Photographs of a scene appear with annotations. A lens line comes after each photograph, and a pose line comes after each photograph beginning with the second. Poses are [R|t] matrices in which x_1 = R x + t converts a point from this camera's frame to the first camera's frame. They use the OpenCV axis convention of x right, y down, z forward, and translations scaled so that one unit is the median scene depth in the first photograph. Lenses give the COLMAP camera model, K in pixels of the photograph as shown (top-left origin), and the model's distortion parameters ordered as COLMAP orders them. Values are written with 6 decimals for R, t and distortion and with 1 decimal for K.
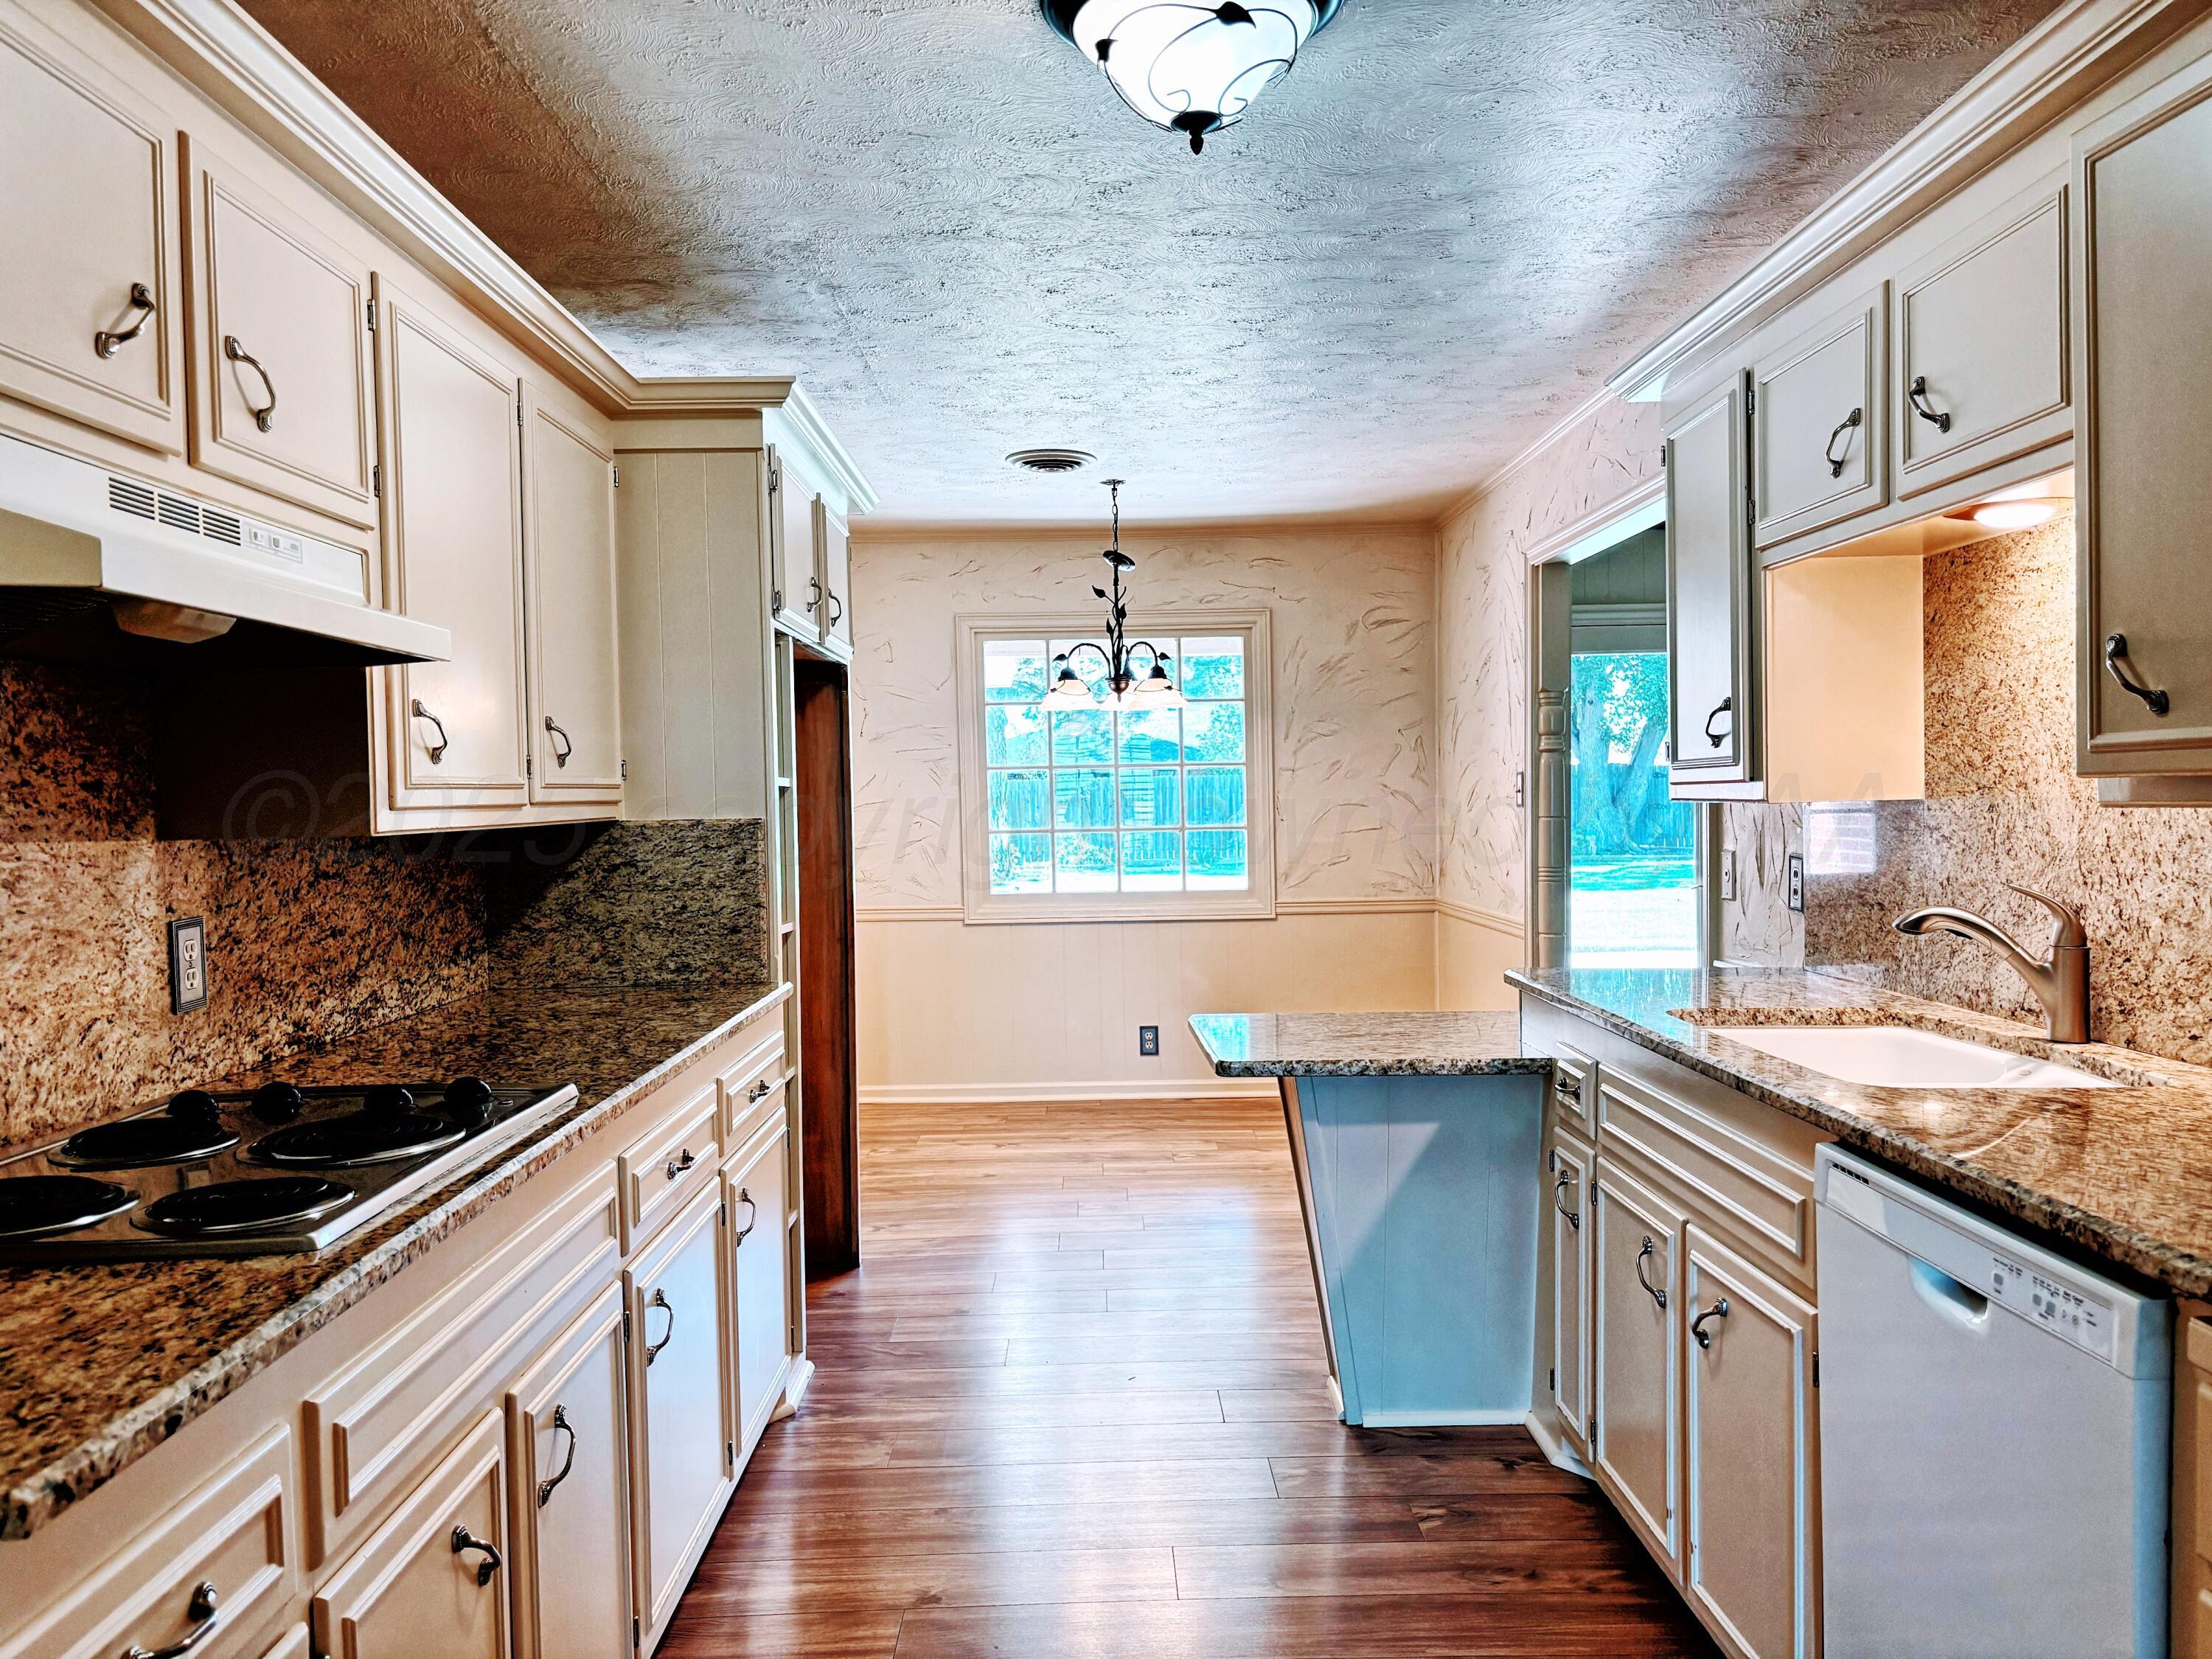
lens RADIAL K [[1652.3, 0, 1107.6], [0, 1652.3, 833.8], [0, 0, 1]] dist [0.004697, -0.001281]
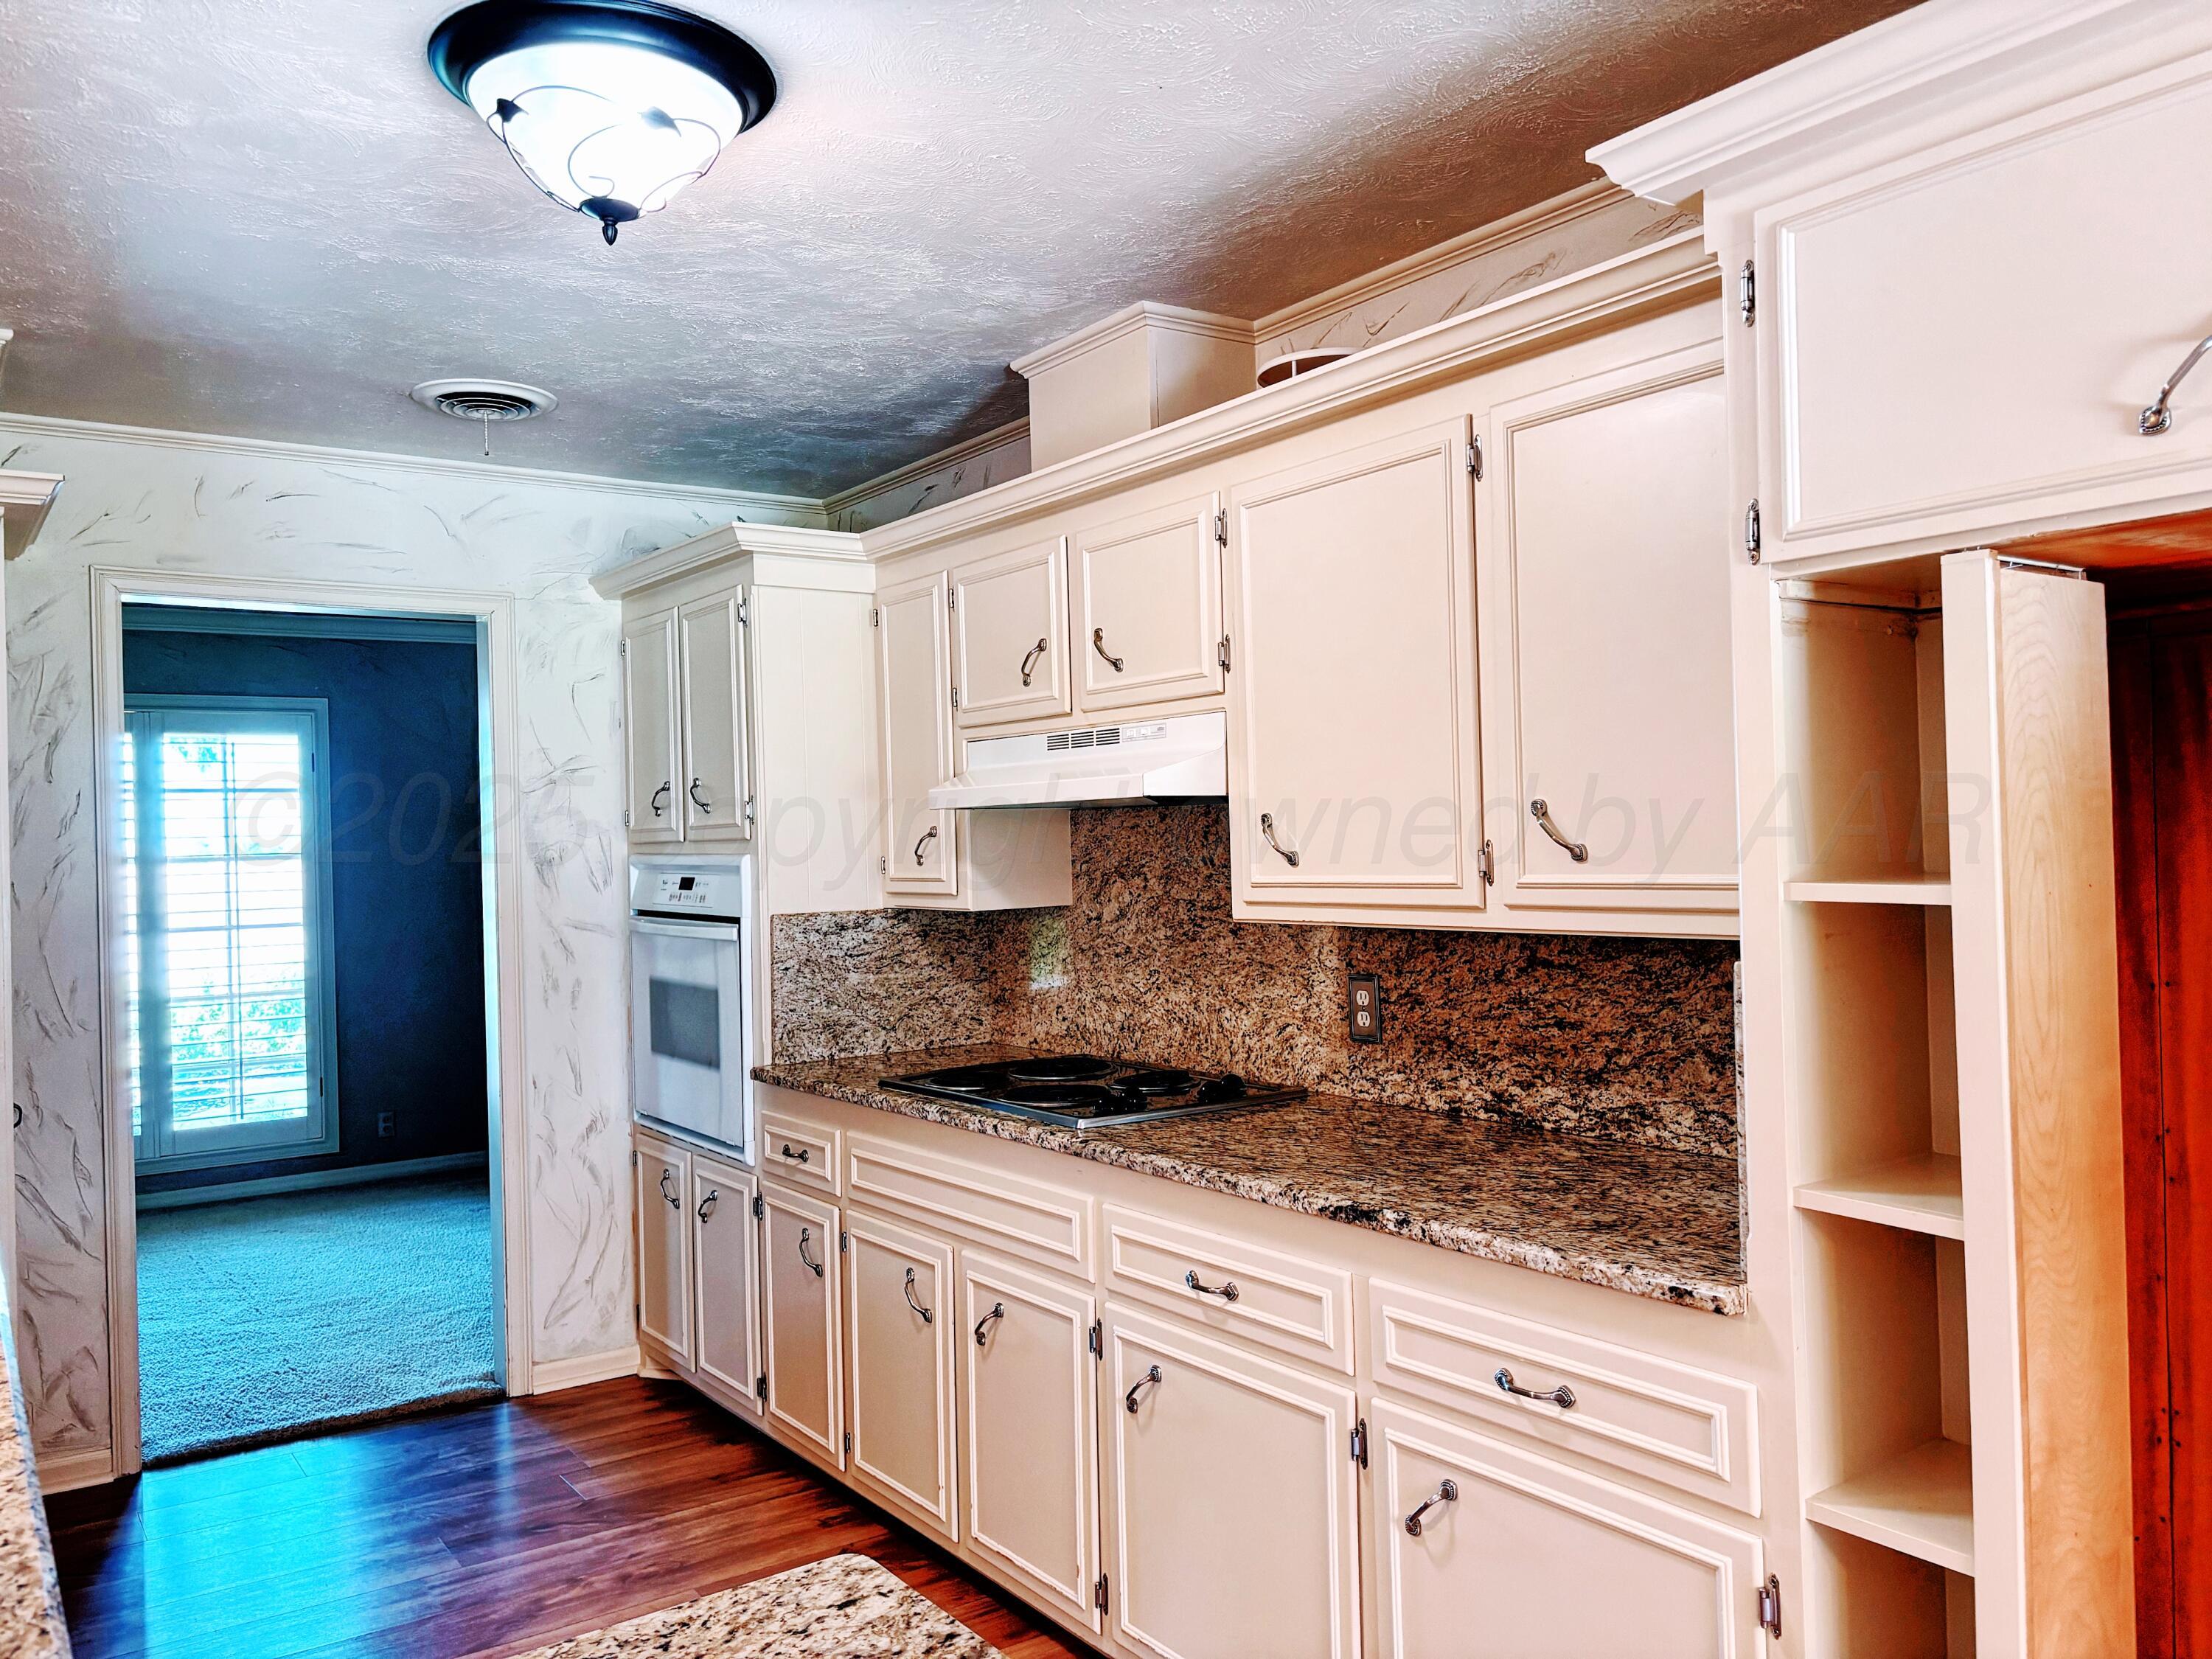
lens RADIAL K [[1652.3, 0, 1104.6], [0, 1652.3, 831.5], [0, 0, 1]] dist [0.004697, -0.001281]
pose [[-0.822552, 0.025399, -0.568122, 0.362088], [0.016580, 0.999649, 0.020686, -0.091914], [0.568448, 0.007596, -0.822684, 1.898496]]
